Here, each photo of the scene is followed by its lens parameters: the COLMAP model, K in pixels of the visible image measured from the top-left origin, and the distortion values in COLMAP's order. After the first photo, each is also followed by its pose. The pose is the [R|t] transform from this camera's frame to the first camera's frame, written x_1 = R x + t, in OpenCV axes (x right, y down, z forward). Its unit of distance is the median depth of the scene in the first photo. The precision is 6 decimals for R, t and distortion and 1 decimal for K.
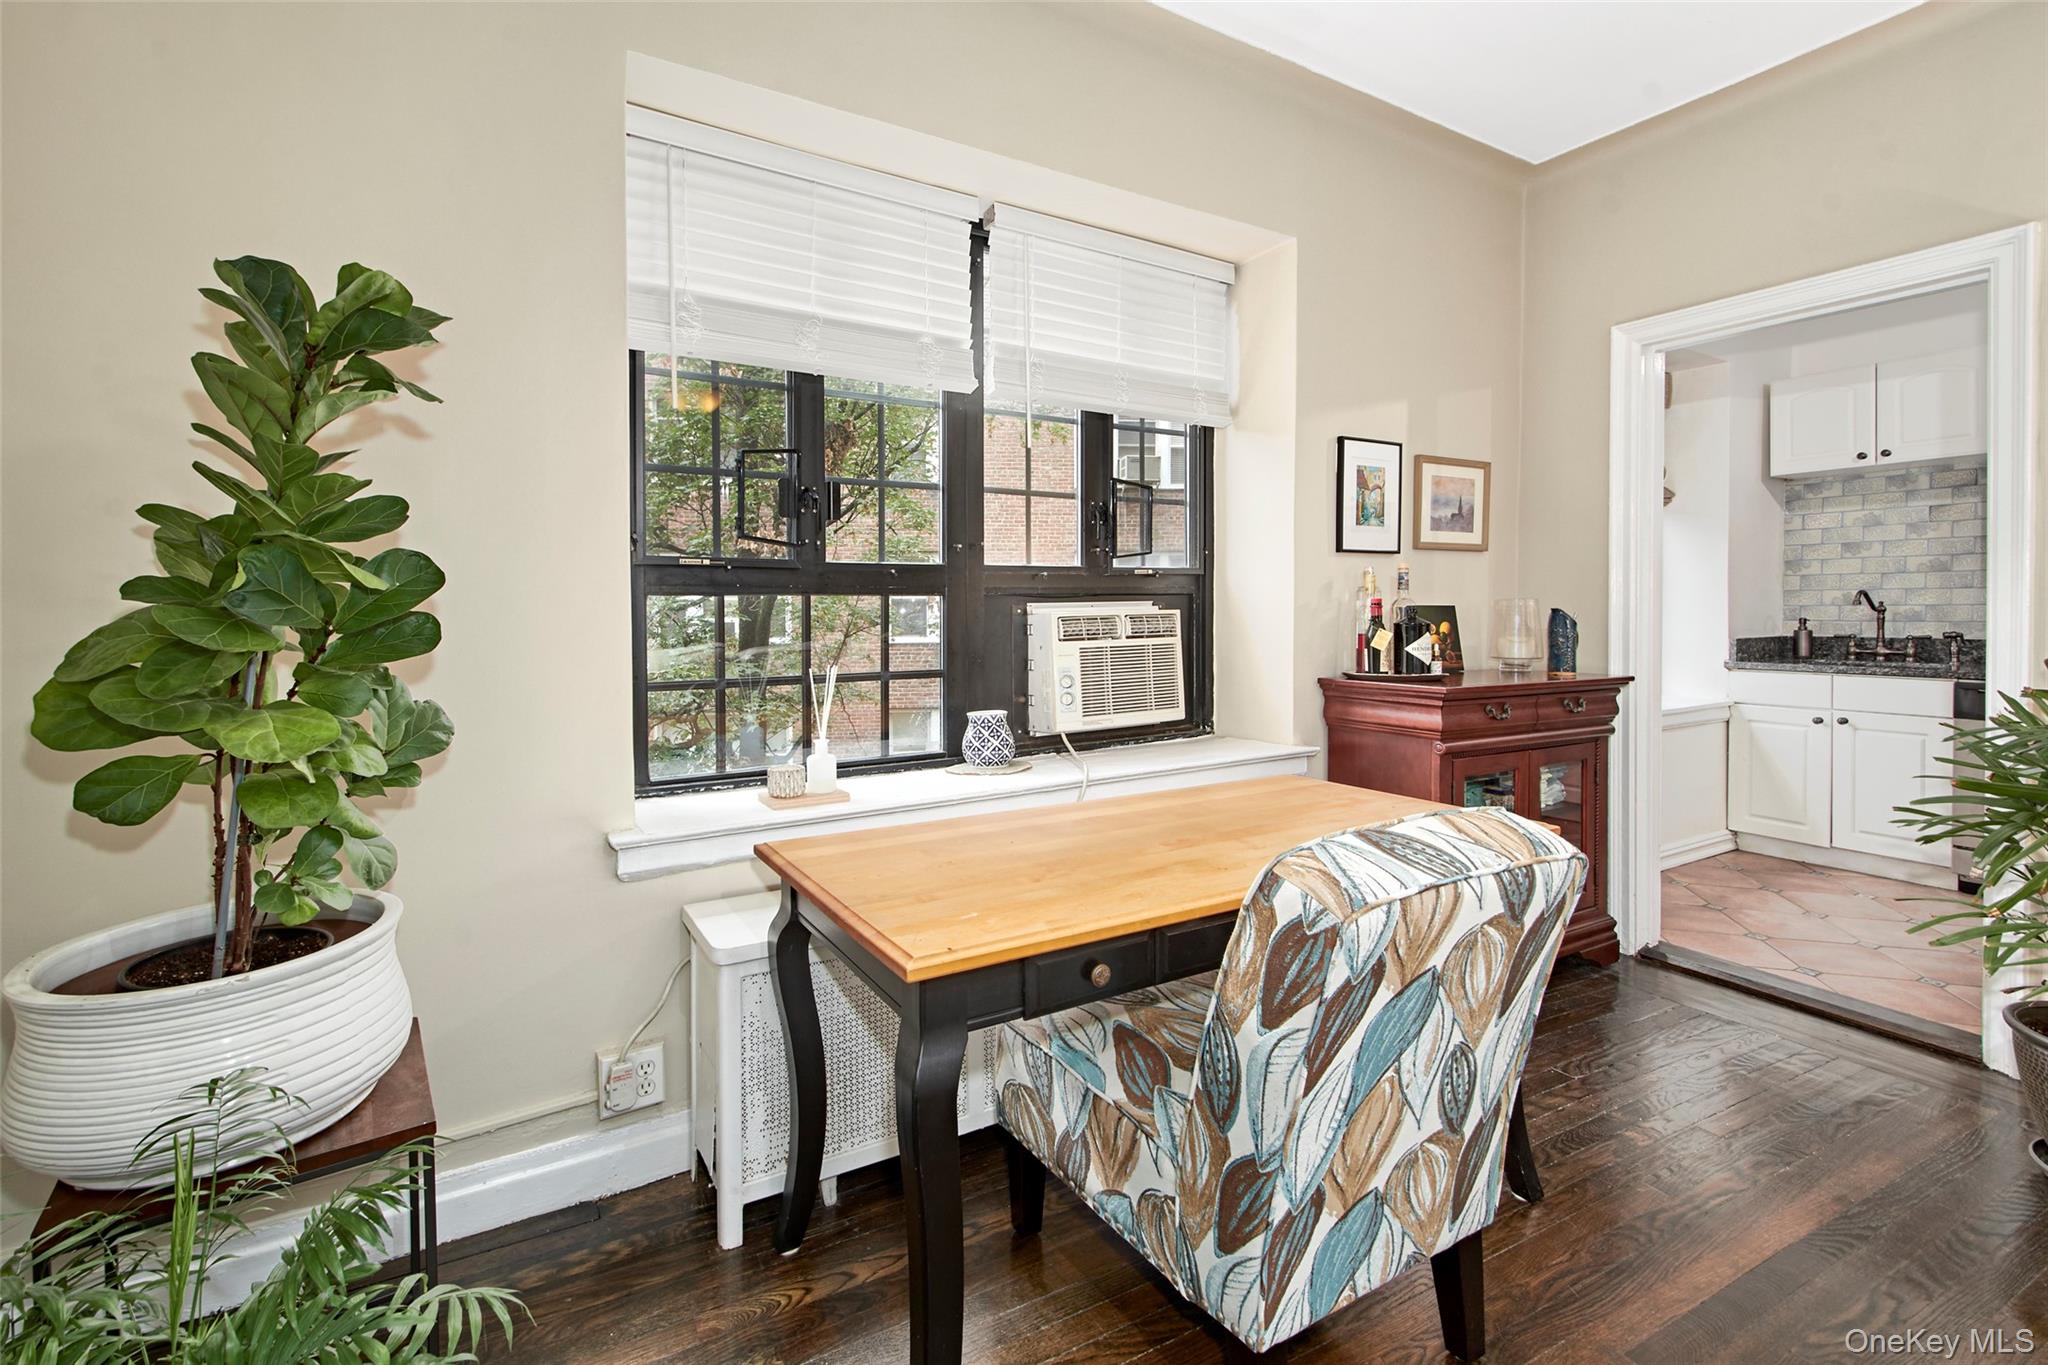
lens RADIAL K [[904.9, 0, 976.1], [0, 904.9, 626.9], [0, 0, 1]] dist [0.001224, 0.000122]
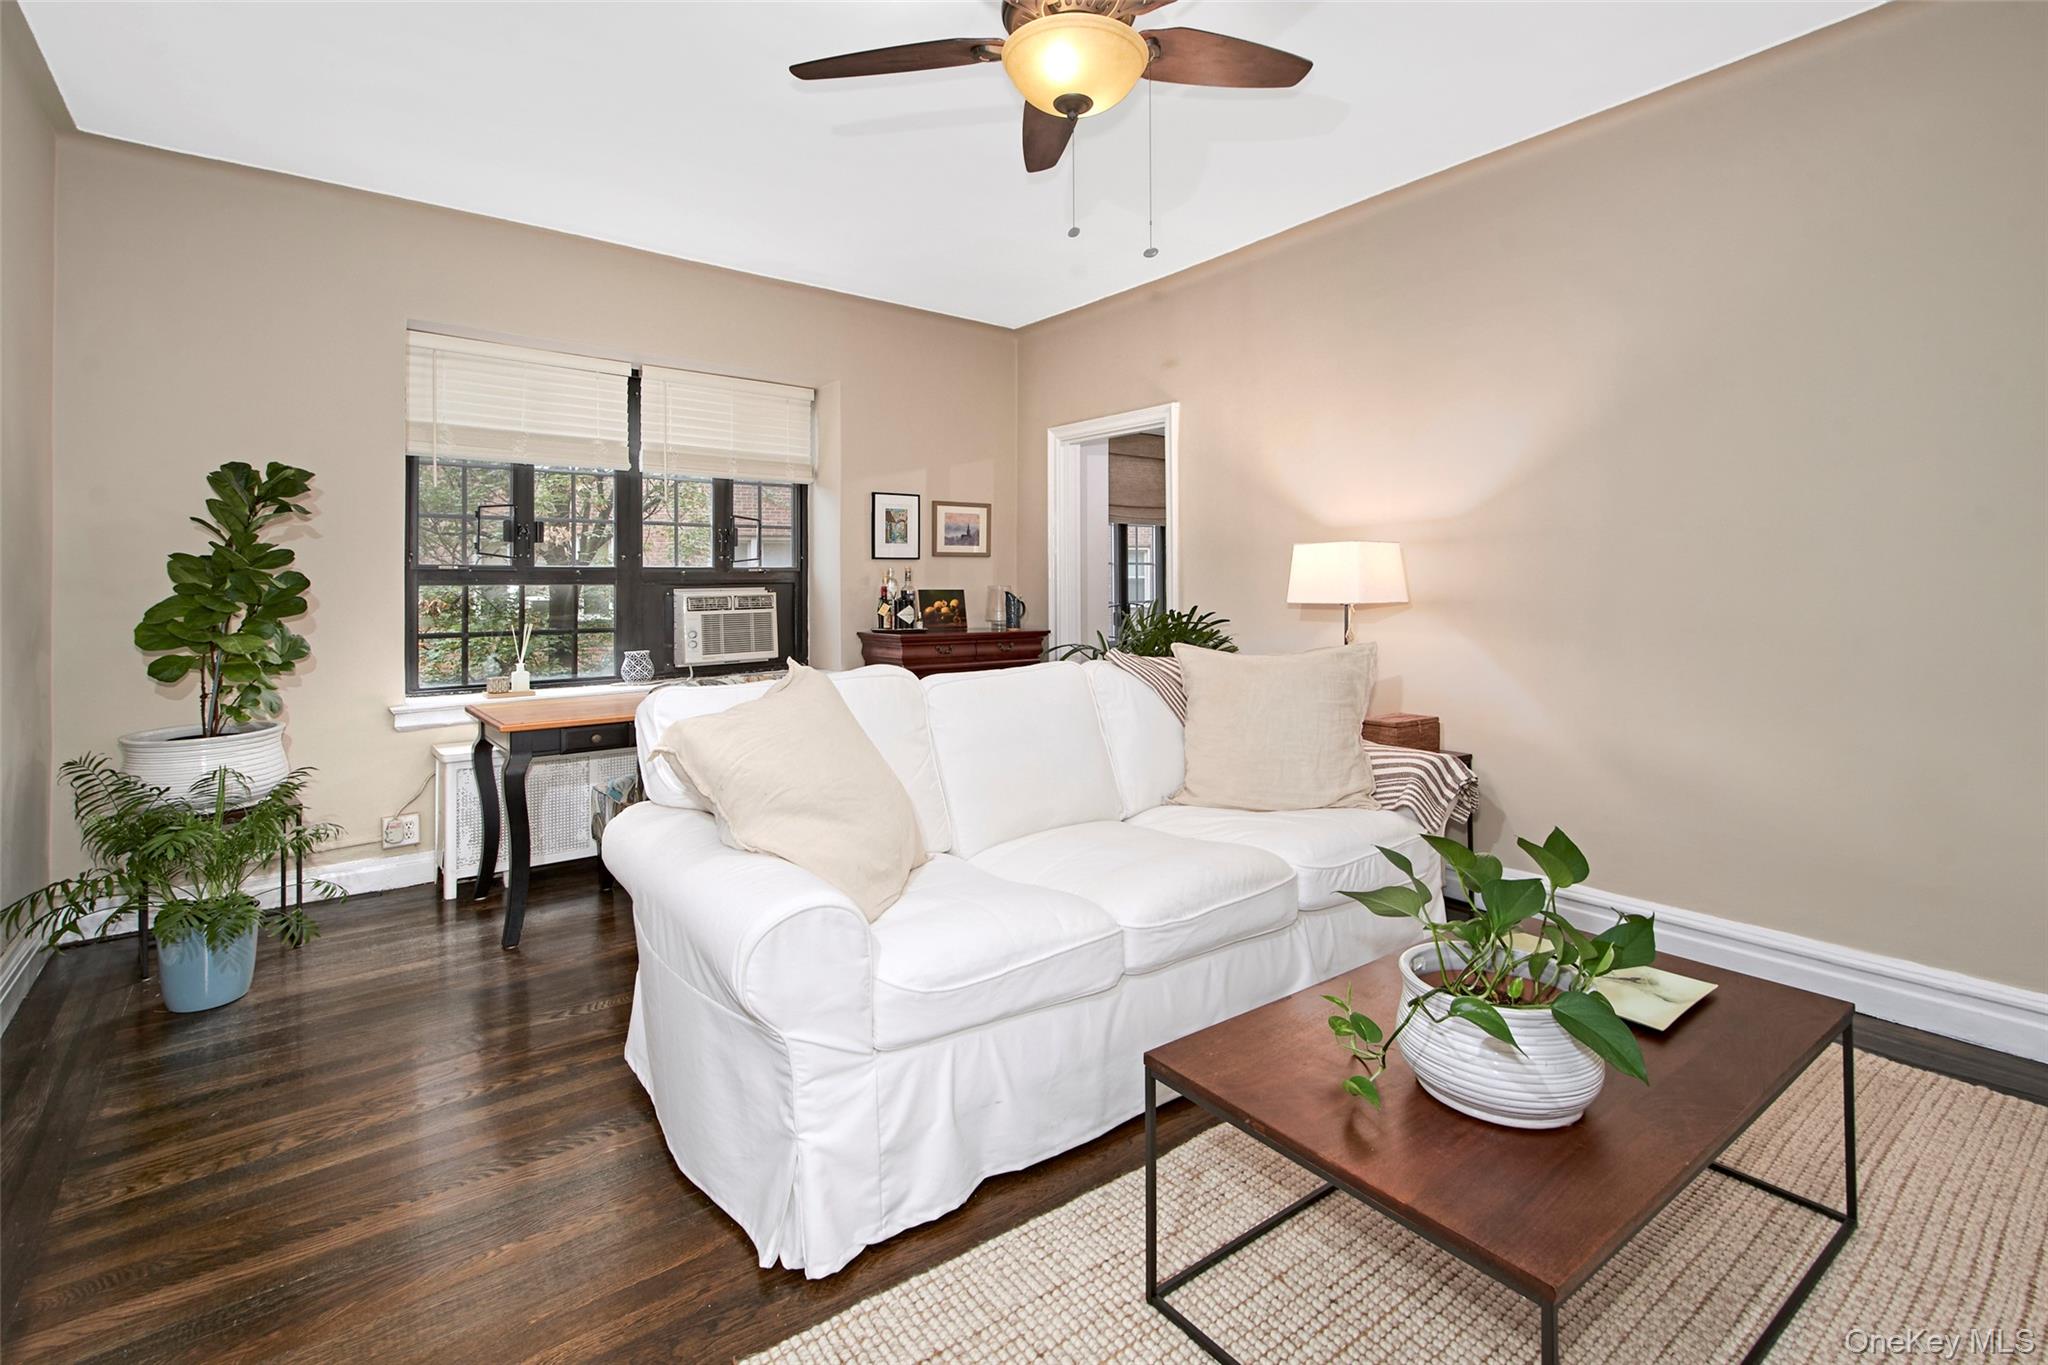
lens RADIAL K [[914.1, 0, 1025.3], [0, 914.1, 577.9], [0, 0, 1]] dist [-0.001458, -0.000294]
pose [[0.983090, 0.001721, 0.183116, 0.412549], [0.003684, 0.999568, -0.029174, 0.005638], [-0.183087, 0.029355, 0.982658, -0.852776]]
